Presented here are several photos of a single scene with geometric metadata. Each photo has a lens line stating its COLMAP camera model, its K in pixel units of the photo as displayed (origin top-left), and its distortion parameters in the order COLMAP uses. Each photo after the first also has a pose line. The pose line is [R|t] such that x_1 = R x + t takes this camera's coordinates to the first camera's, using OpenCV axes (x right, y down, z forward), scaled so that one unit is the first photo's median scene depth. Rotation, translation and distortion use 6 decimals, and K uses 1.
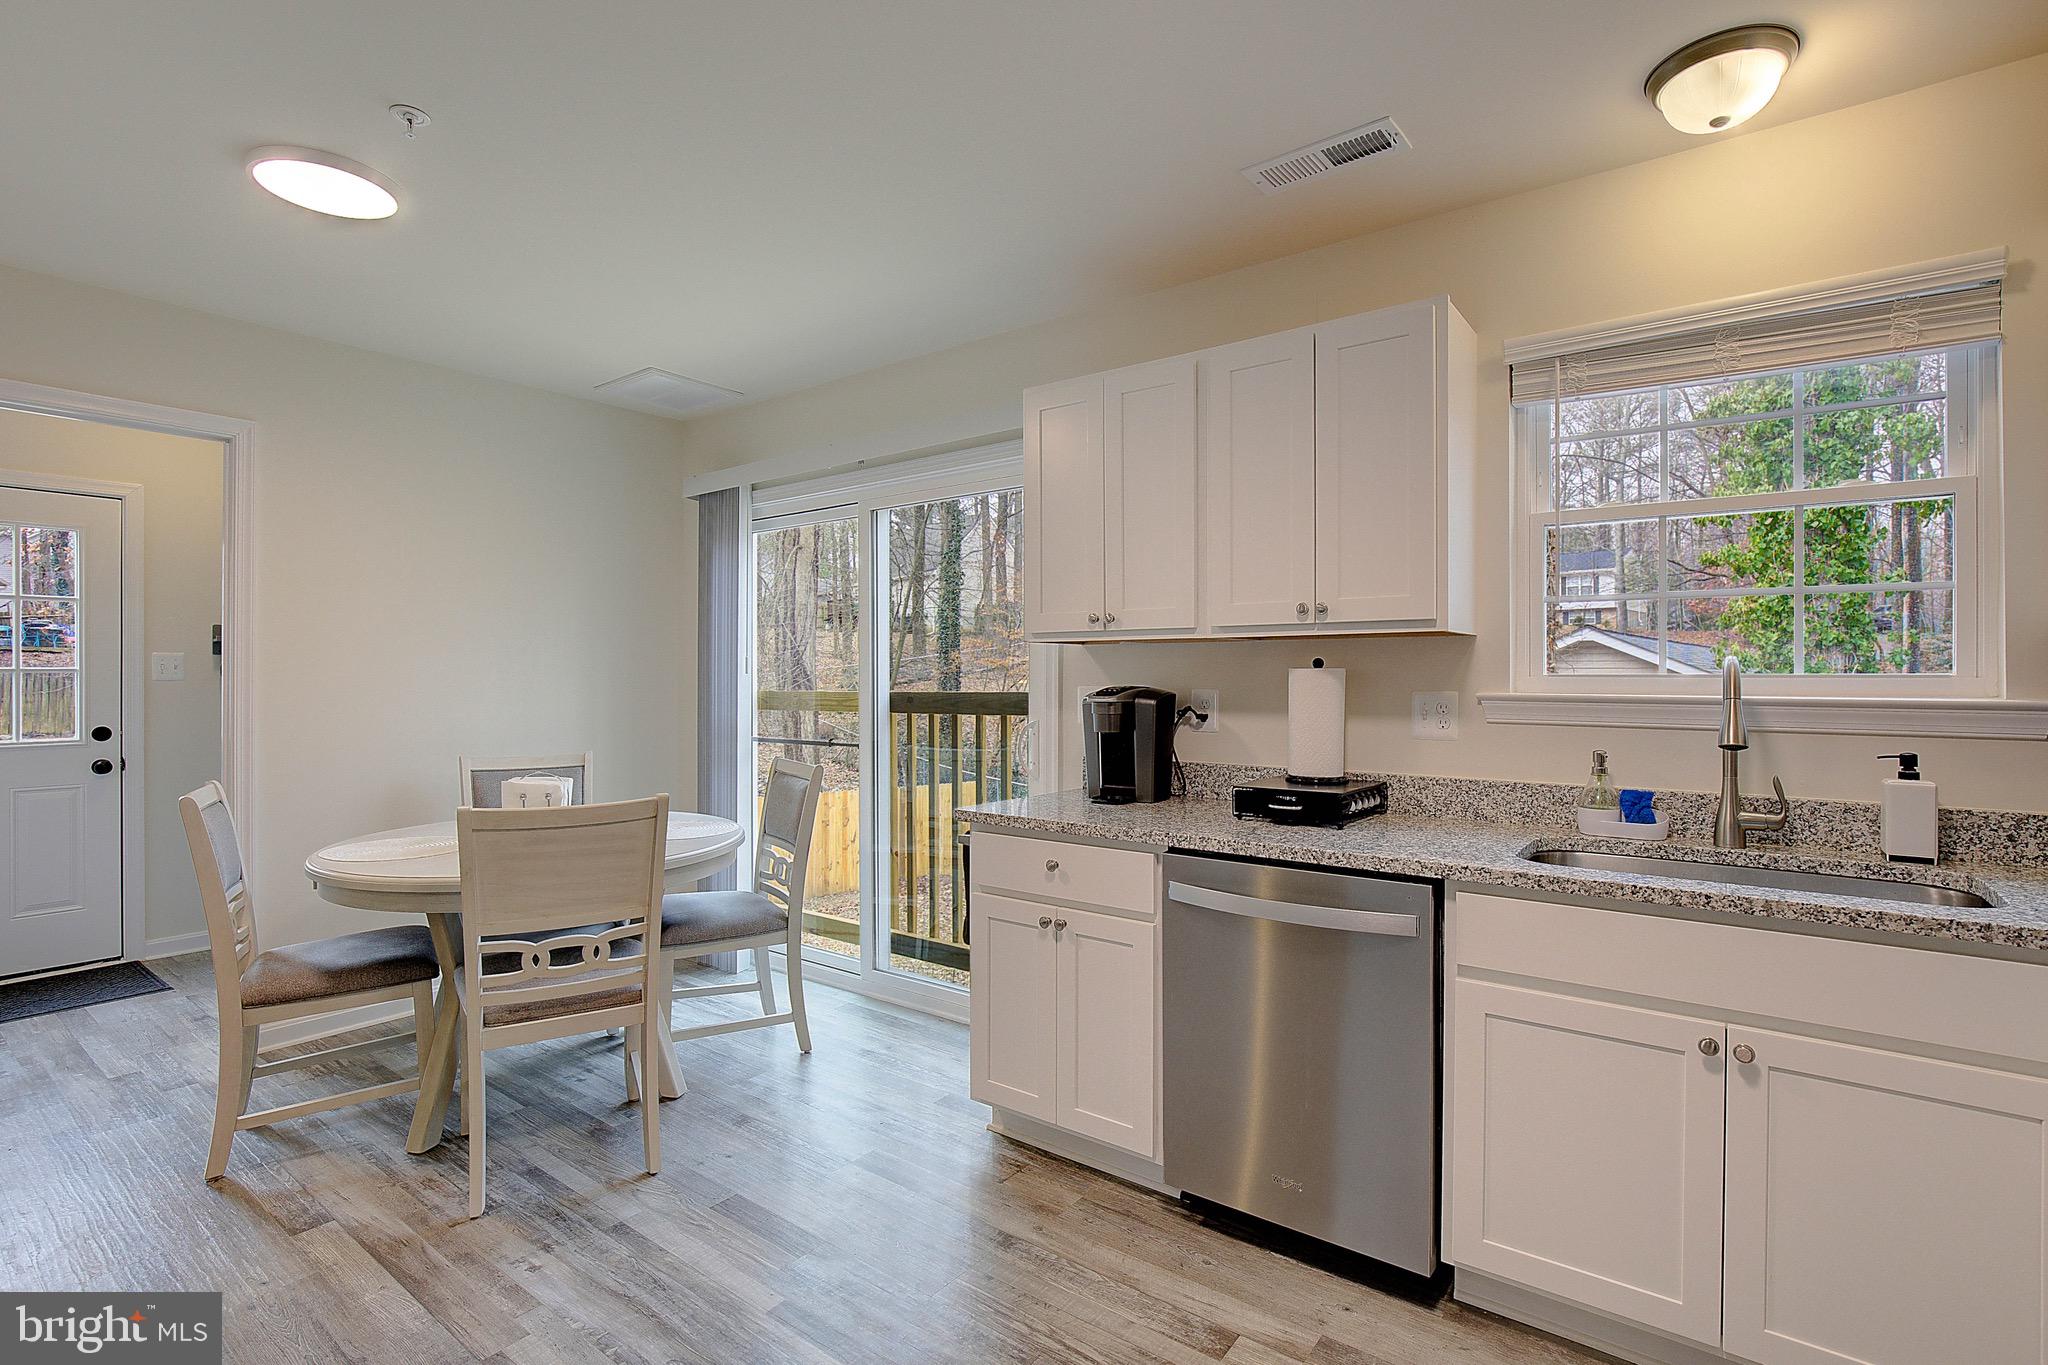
lens RADIAL K [[953.7, 0, 1058.5], [0, 953.7, 683.9], [0, 0, 1]] dist [-0.023098, 0.006539]
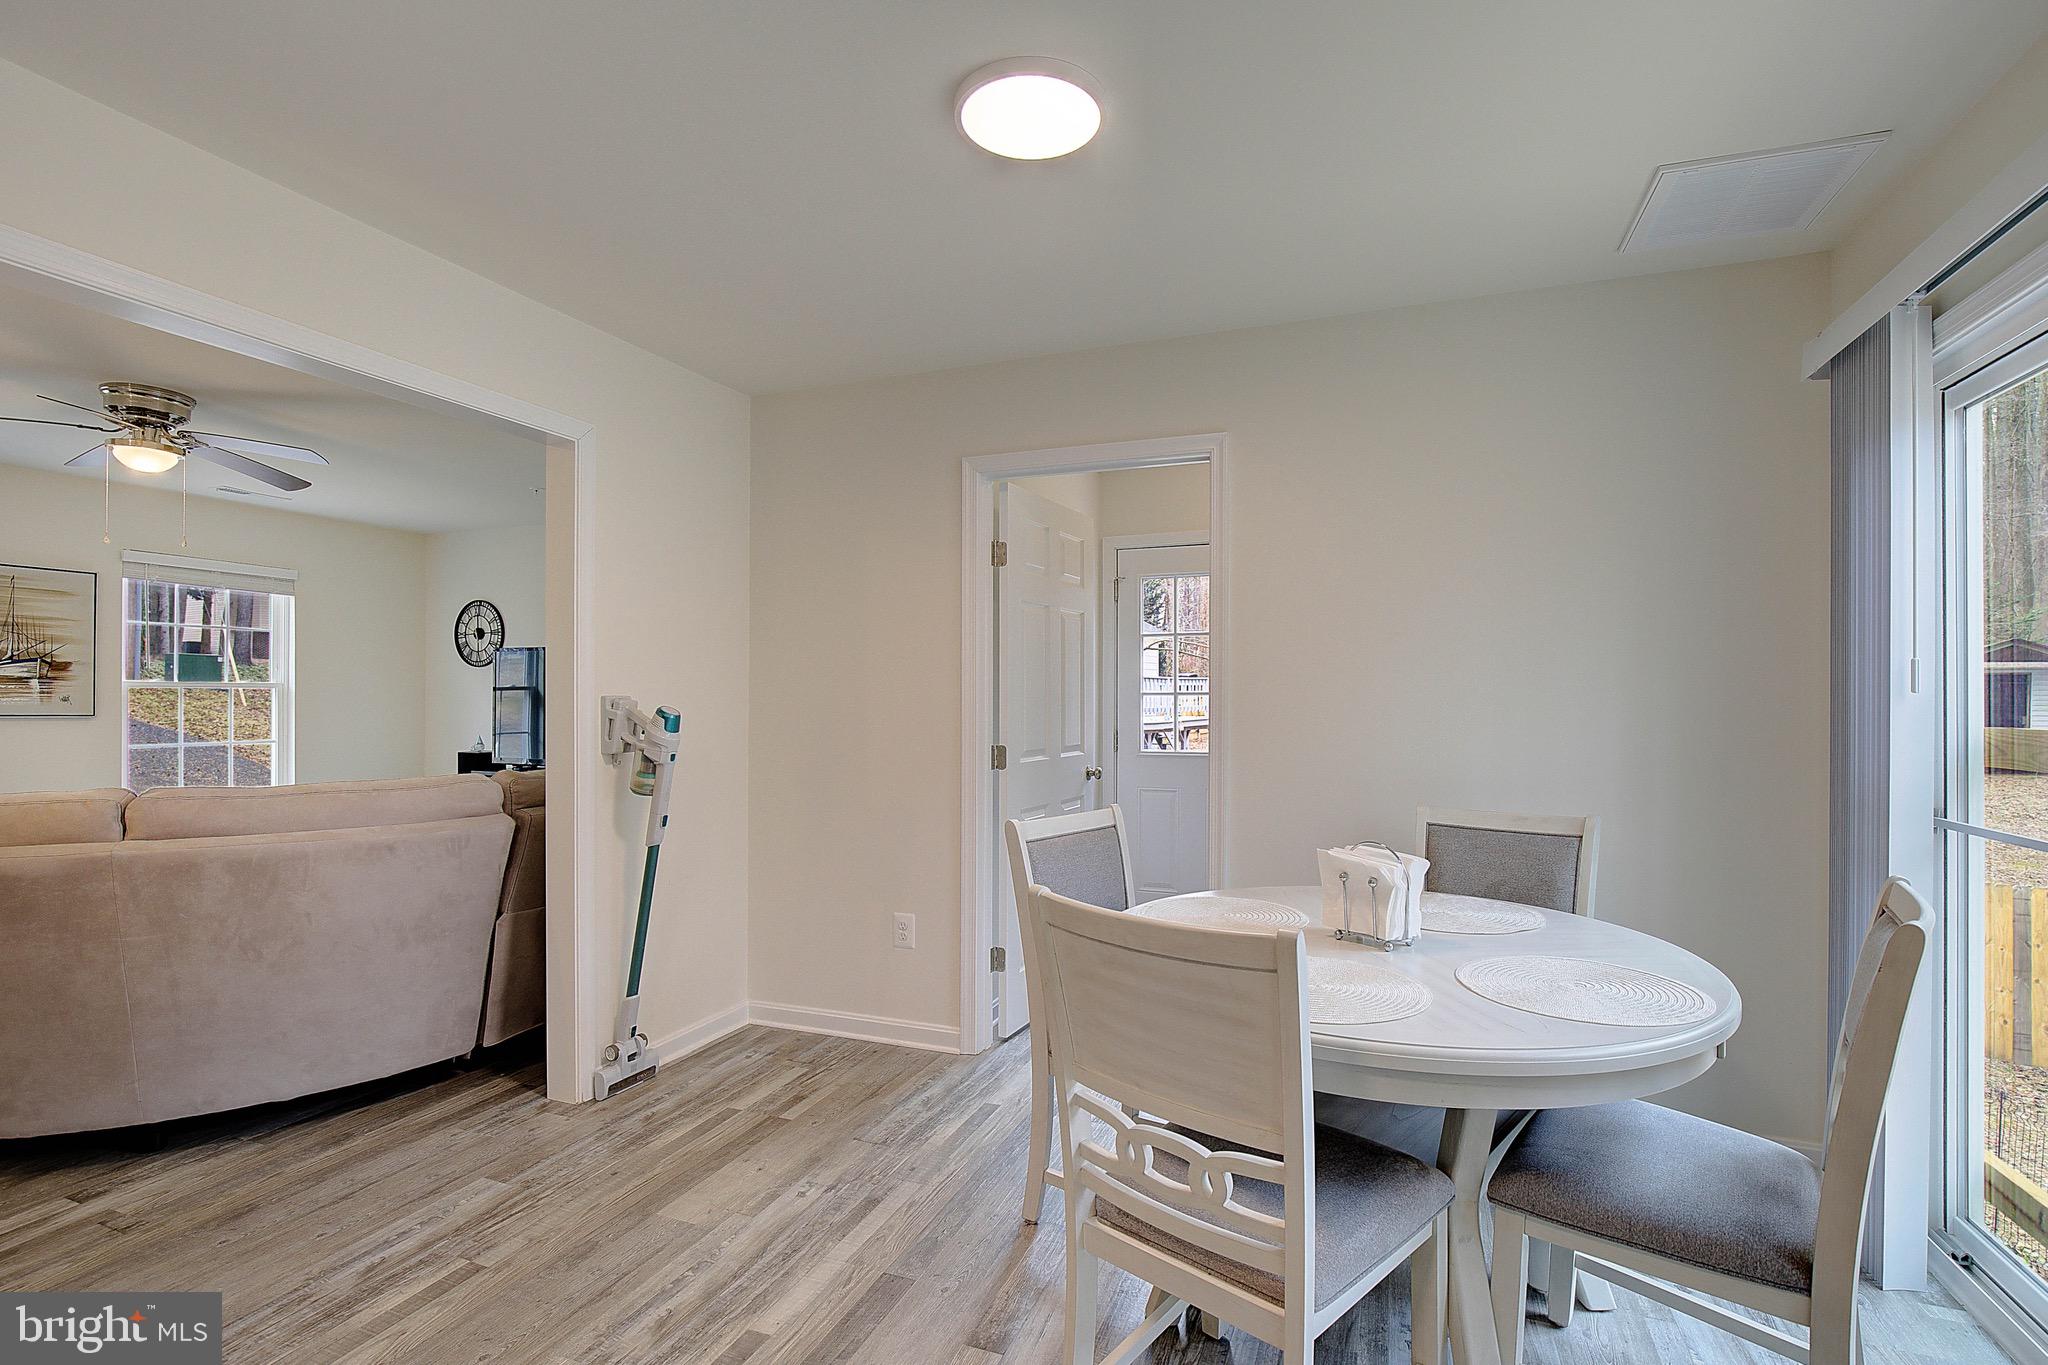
lens RADIAL K [[953.7, 0, 1036.1], [0, 953.7, 688.1], [0, 0, 1]] dist [-0.023098, 0.006539]
pose [[0.248511, -0.011685, -0.968559, 0.046813], [-0.005795, 0.999891, -0.013550, -0.002649], [0.968612, 0.008980, 0.248416, 0.765366]]
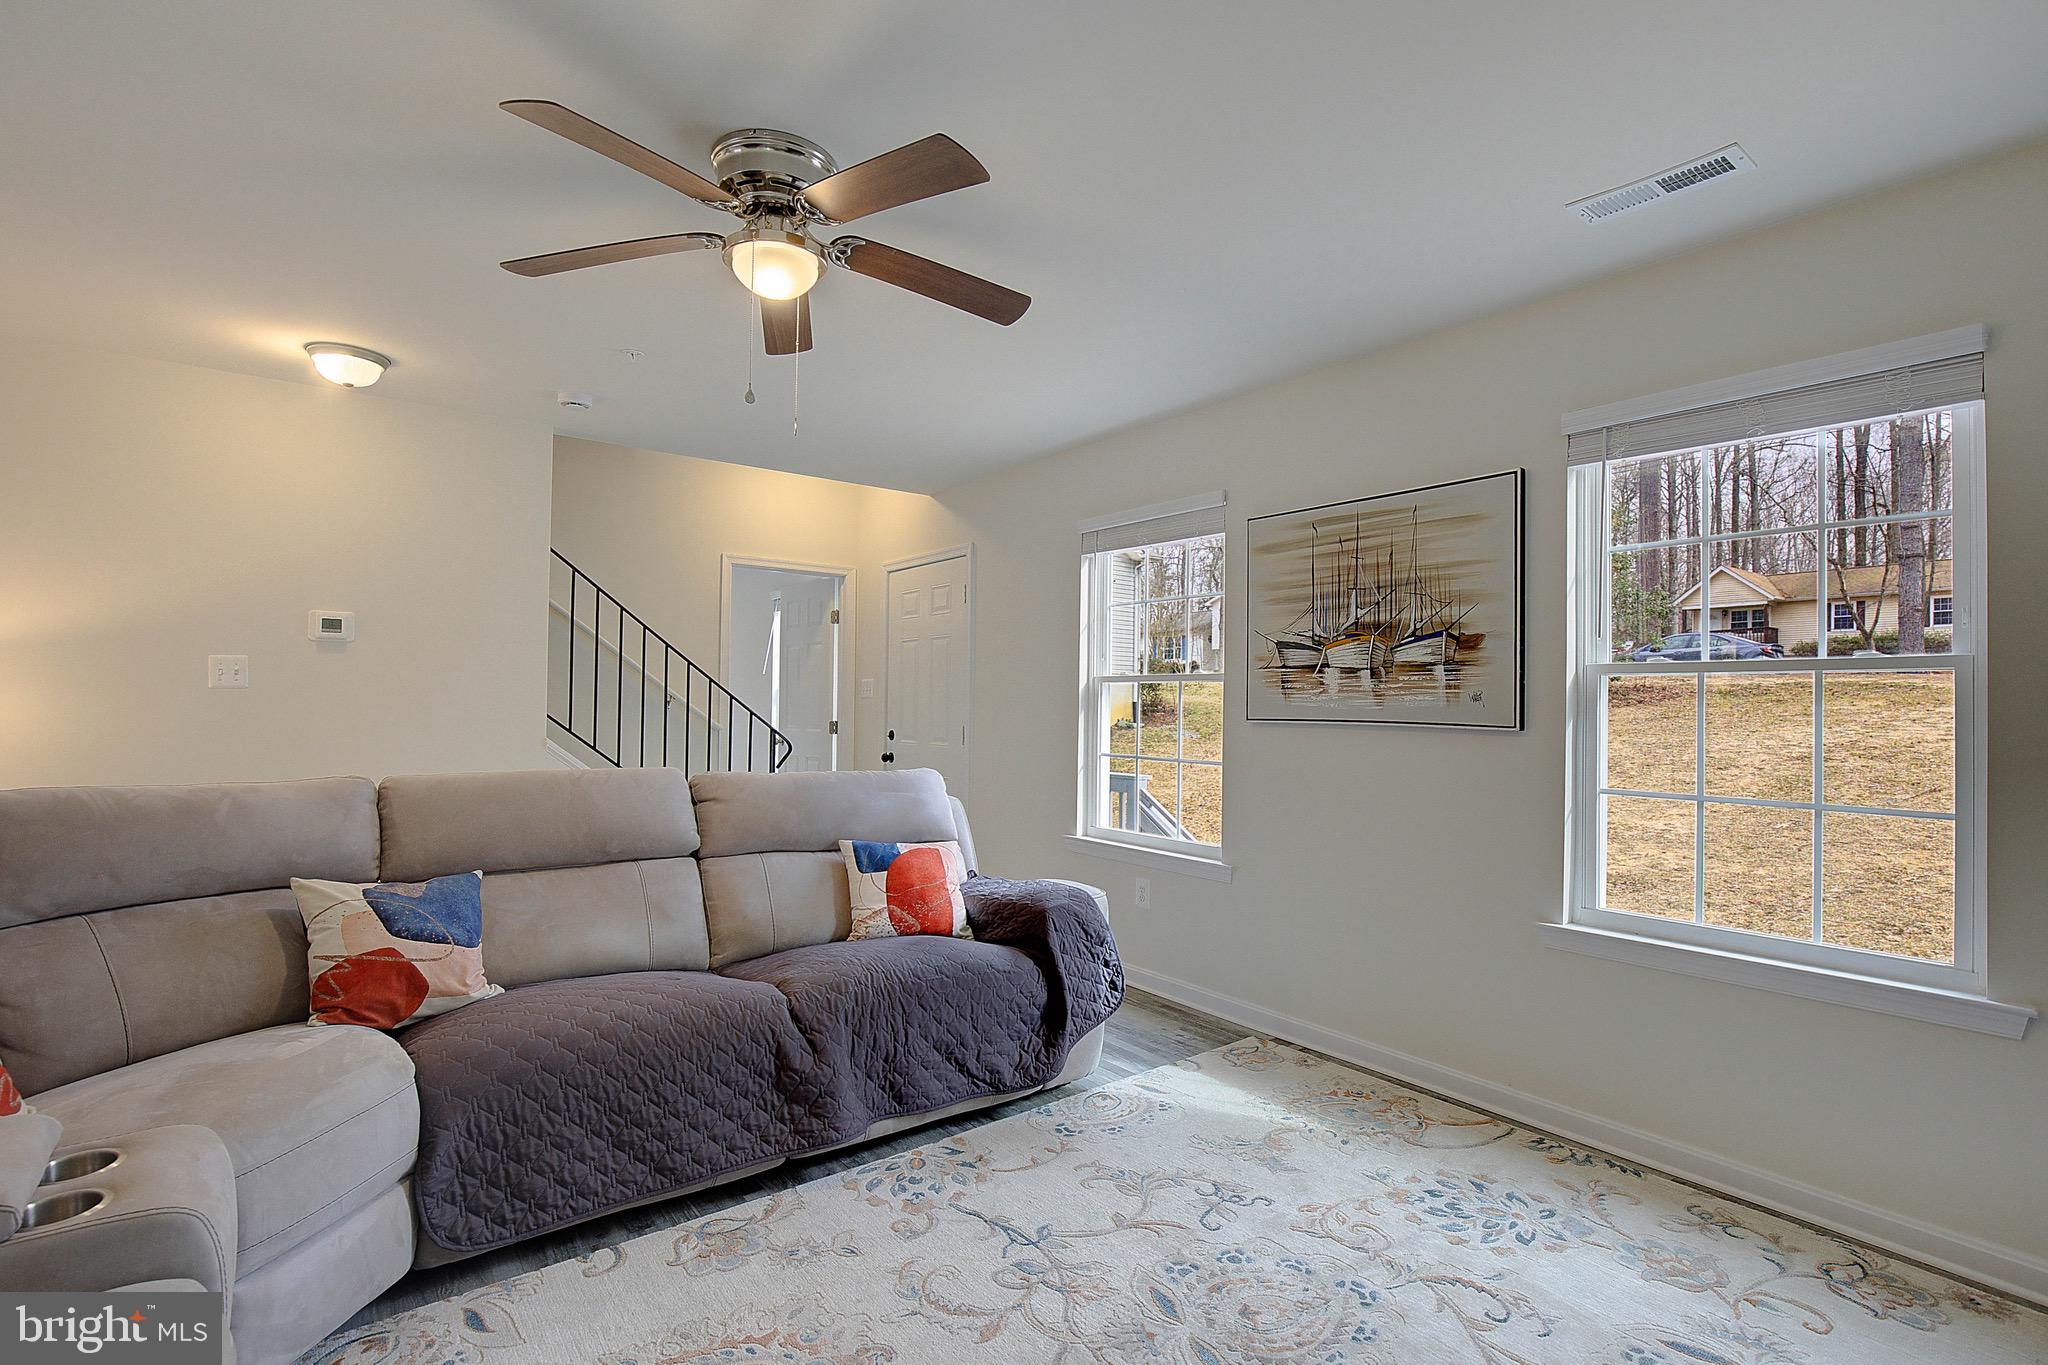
lens RADIAL K [[953.7, 0, 1037.7], [0, 953.7, 685.4], [0, 0, 1]] dist [-0.023098, 0.006539]
pose [[-0.963333, -0.004492, 0.268272, -2.309276], [-0.008238, 0.999884, -0.012840, 0.010903], [-0.268183, -0.014579, -0.963258, 0.538151]]
